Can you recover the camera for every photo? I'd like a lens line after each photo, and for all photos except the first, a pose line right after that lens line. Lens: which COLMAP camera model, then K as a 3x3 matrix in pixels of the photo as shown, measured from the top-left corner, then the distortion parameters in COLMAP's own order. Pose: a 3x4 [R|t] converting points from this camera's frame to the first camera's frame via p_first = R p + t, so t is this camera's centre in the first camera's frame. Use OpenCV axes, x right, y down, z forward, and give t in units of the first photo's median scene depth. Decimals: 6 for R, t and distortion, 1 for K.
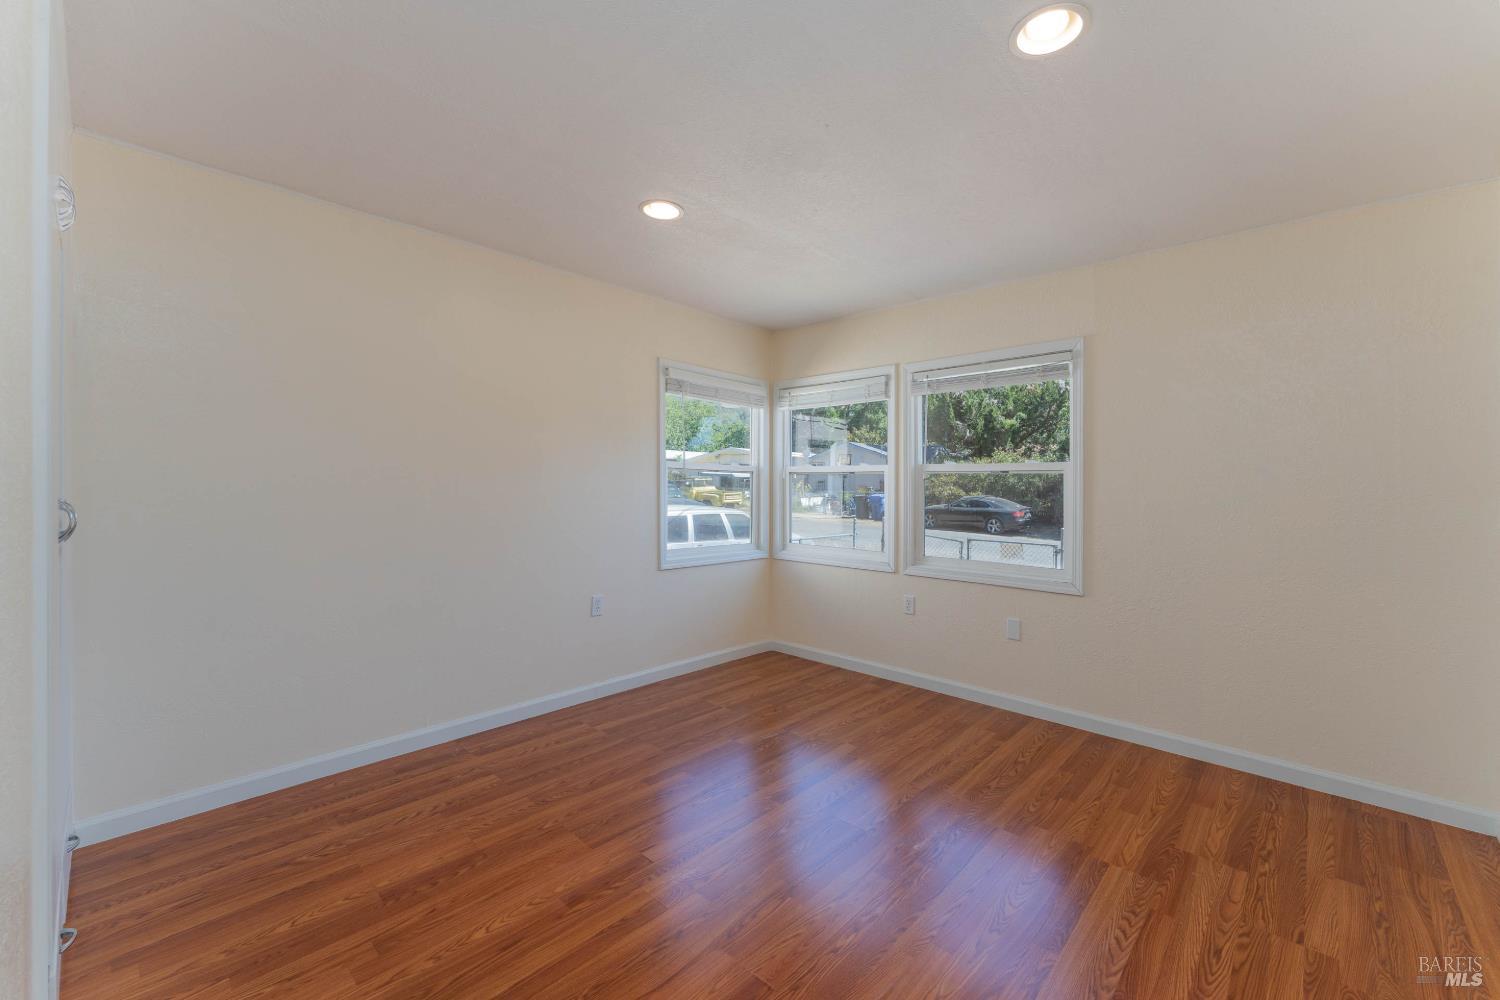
lens RADIAL K [[605.4, 0, 754.4], [0, 605.4, 493.3], [0, 0, 1]] dist [-0.002964, -0.000190]
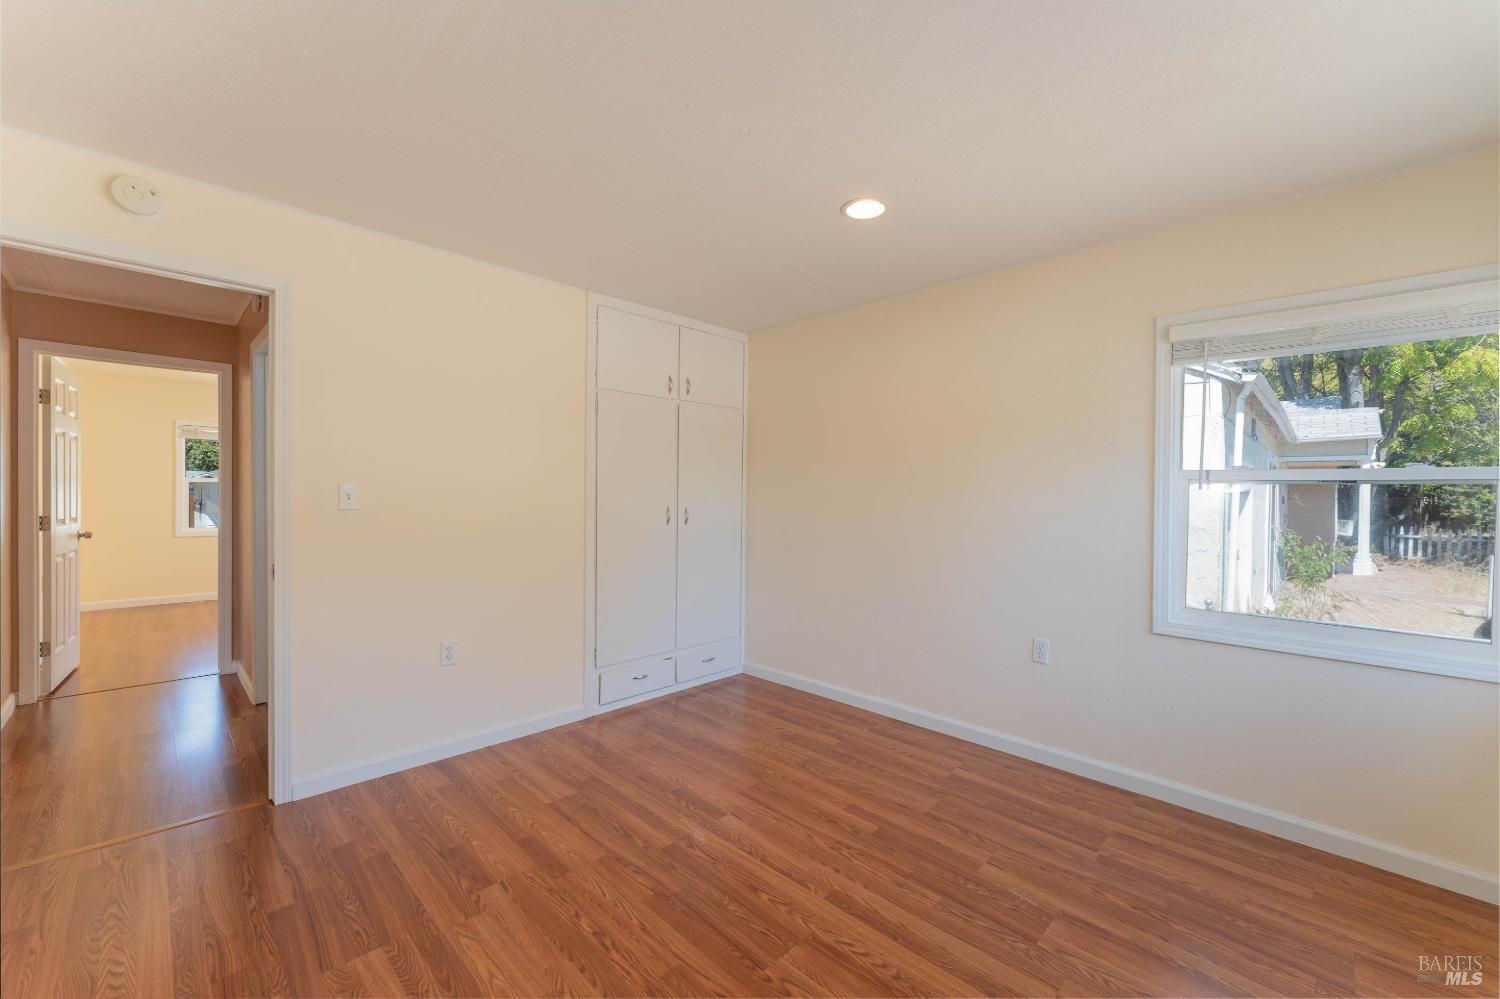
lens RADIAL K [[605.4, 0, 754.4], [0, 605.4, 492.8], [0, 0, 1]] dist [-0.002964, -0.000190]
pose [[-0.033918, -0.019000, -0.999244, 0.705621], [-0.026010, 0.999497, -0.018122, -0.004134], [0.999086, 0.025375, -0.034395, 0.761506]]
